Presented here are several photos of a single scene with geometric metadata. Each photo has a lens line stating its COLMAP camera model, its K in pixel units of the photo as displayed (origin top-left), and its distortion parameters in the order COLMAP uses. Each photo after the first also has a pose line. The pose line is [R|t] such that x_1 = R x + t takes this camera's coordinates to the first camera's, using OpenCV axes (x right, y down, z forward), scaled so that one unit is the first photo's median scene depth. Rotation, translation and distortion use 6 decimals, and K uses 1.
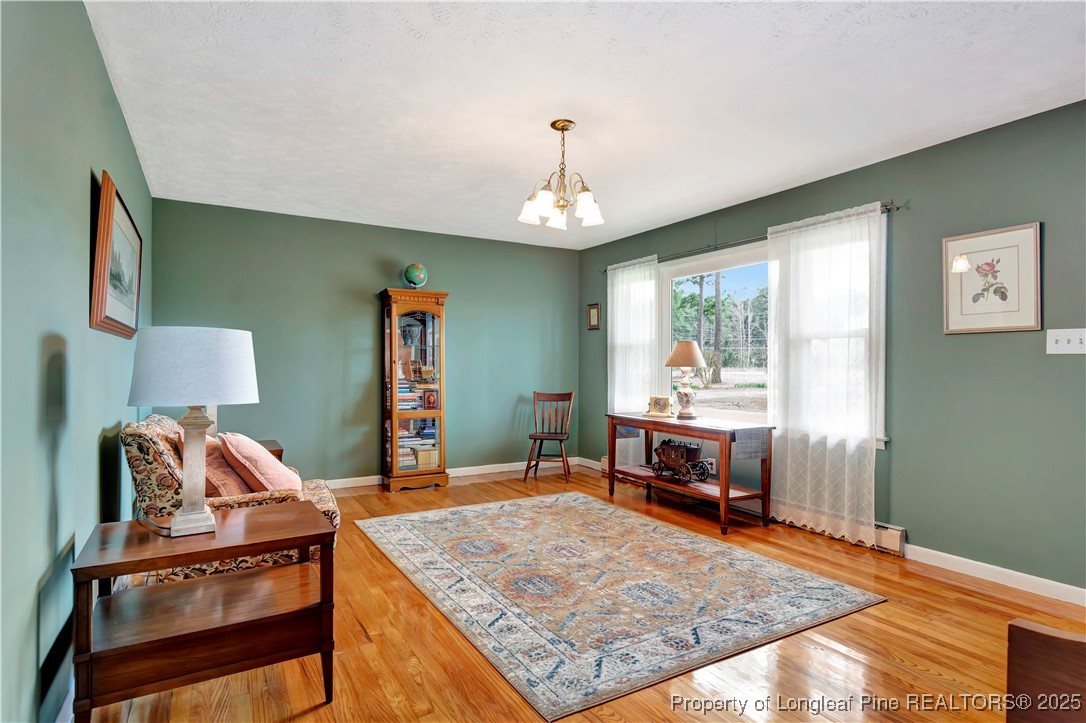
lens RADIAL K [[573.6, 0, 541.3], [0, 573.6, 355.8], [0, 0, 1]] dist [-0.004605, -0.001025]
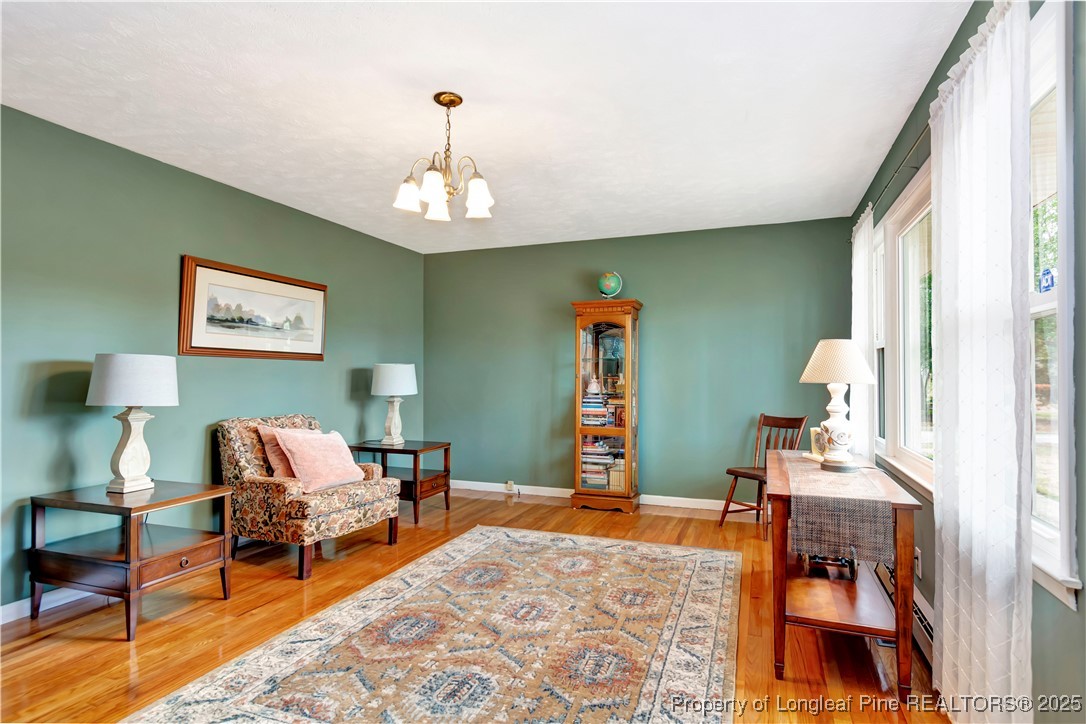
lens RADIAL K [[561.4, 0, 542.6], [0, 561.4, 349.6], [0, 0, 1]] dist [0.003145, -0.000630]
pose [[0.631469, -0.039596, -0.774390, 0.662680], [0.010658, 0.999044, -0.042392, 0.008898], [0.775328, 0.018516, 0.631287, 0.497569]]
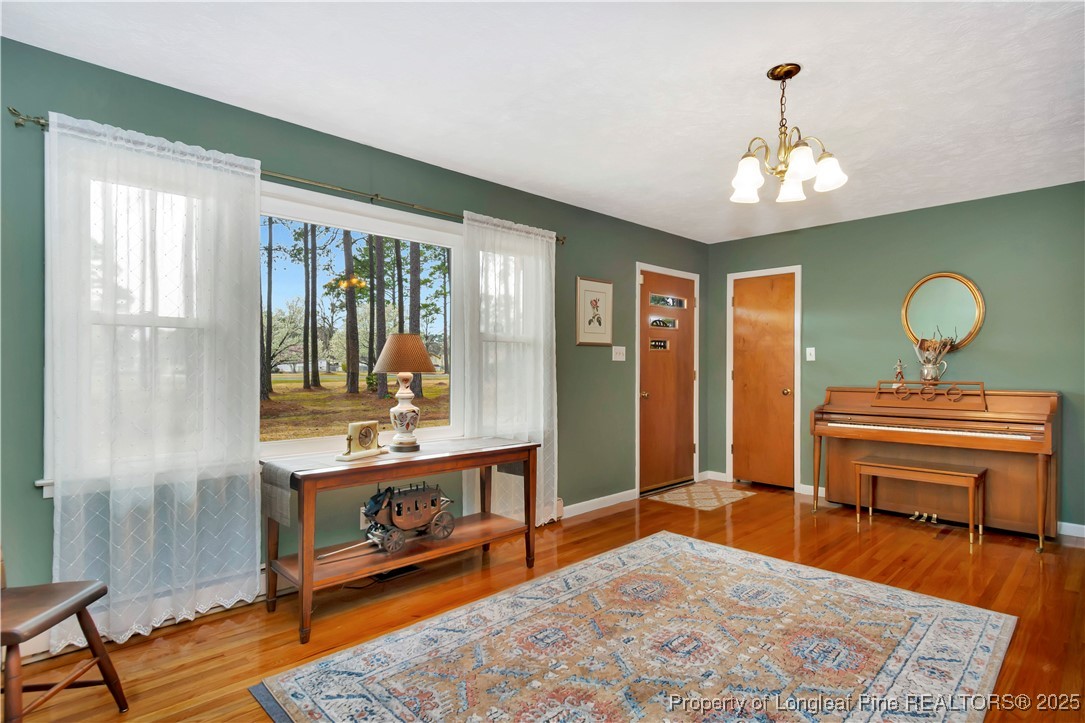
lens RADIAL K [[573.0, 0, 540.8], [0, 573.0, 355.8], [0, 0, 1]] dist [-0.004605, -0.001025]
pose [[-0.251397, 0.013031, 0.967796, -0.555411], [-0.013786, 0.999760, -0.017042, 0.011110], [-0.967786, -0.017627, -0.251157, 1.299368]]
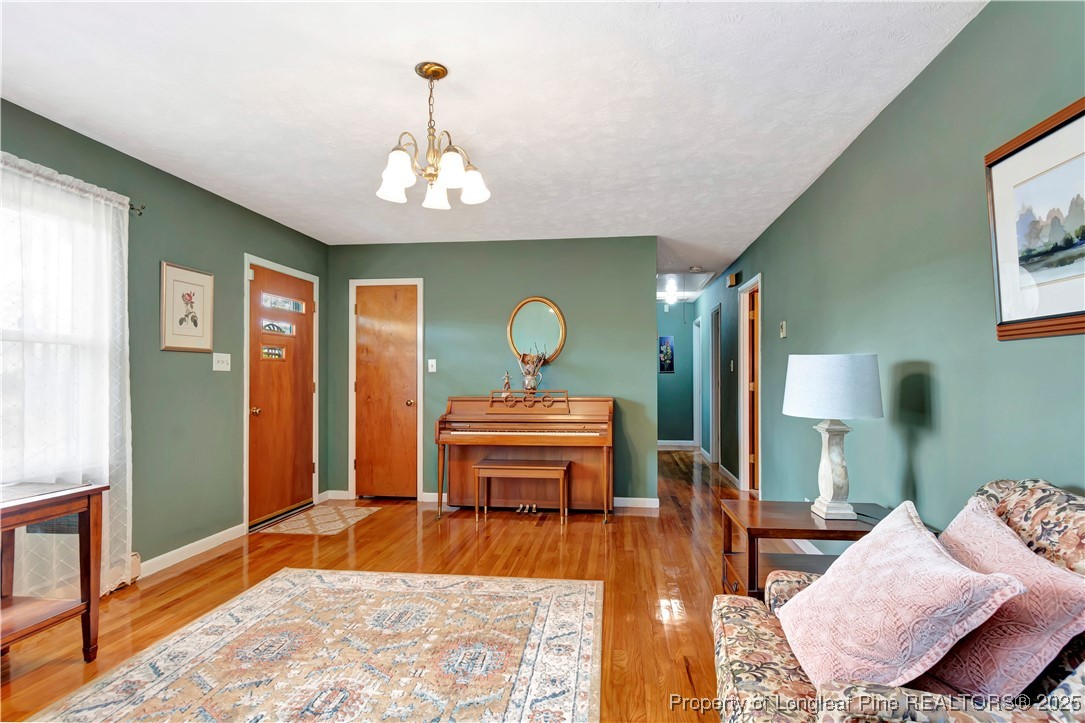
lens RADIAL K [[577.3, 0, 555.7], [0, 577.3, 377.6], [0, 0, 1]] dist [0.001109, -0.001341]
pose [[-0.806633, -0.003640, 0.591041, -0.472054], [-0.009857, 0.999925, -0.007295, 0.012000], [-0.590970, -0.011710, -0.806608, 1.299952]]
